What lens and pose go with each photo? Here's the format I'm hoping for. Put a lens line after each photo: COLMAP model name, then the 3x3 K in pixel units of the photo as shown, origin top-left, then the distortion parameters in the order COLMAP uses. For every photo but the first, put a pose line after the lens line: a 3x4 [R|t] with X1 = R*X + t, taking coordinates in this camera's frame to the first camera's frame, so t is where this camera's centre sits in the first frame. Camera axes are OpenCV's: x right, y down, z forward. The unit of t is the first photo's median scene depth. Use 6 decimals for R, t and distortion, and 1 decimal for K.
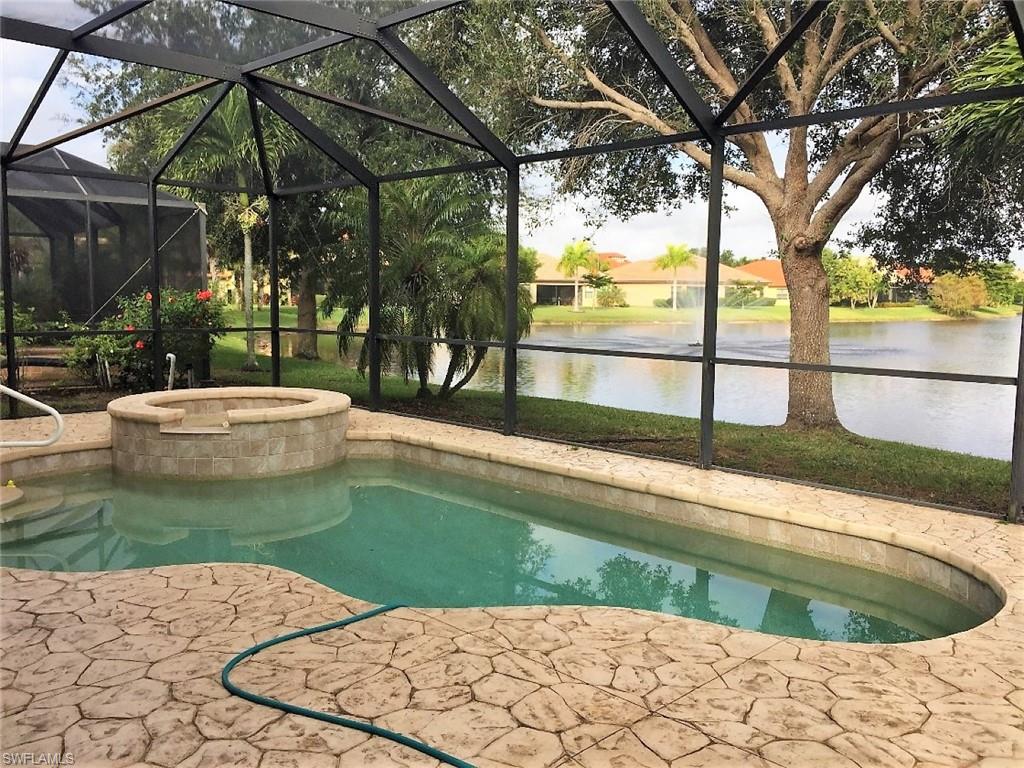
lens RADIAL K [[873.1, 0, 513.1], [0, 873.1, 387.0], [0, 0, 1]] dist [0.057350, -0.084659]
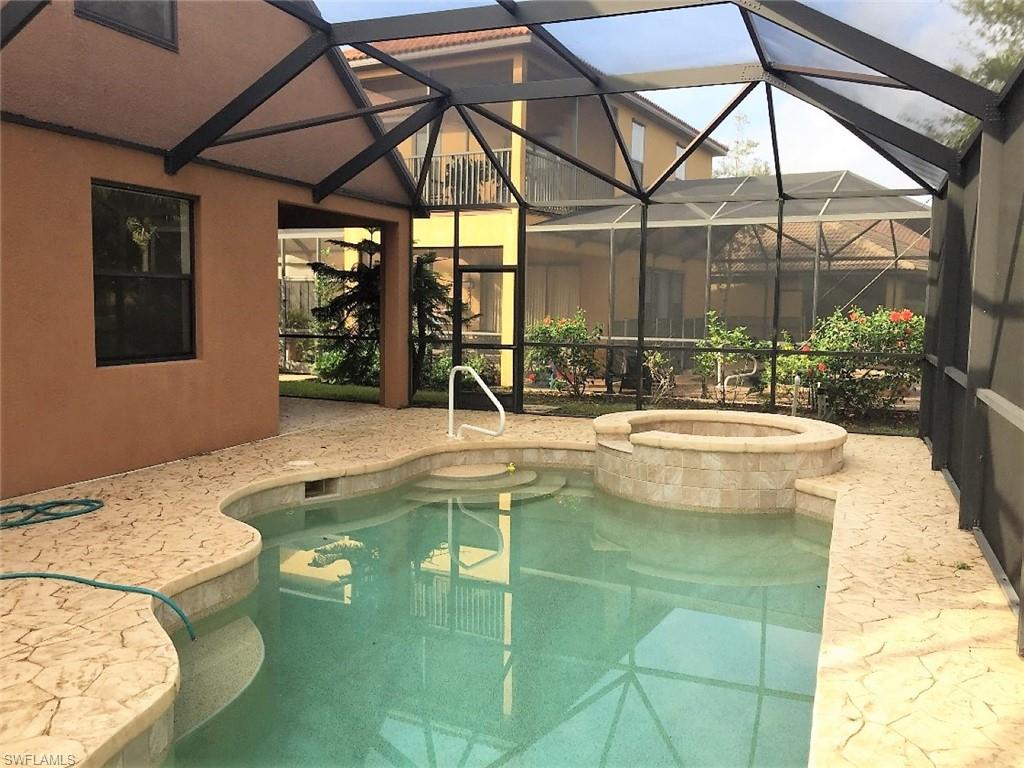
lens RADIAL K [[873.1, 0, 511.7], [0, 873.1, 380.9], [0, 0, 1]] dist [0.057350, -0.084659]
pose [[0.408704, 0.074491, -0.909622, 1.010662], [-0.106885, 0.993712, 0.033353, -0.091523], [0.906387, 0.083594, 0.414096, 0.933184]]
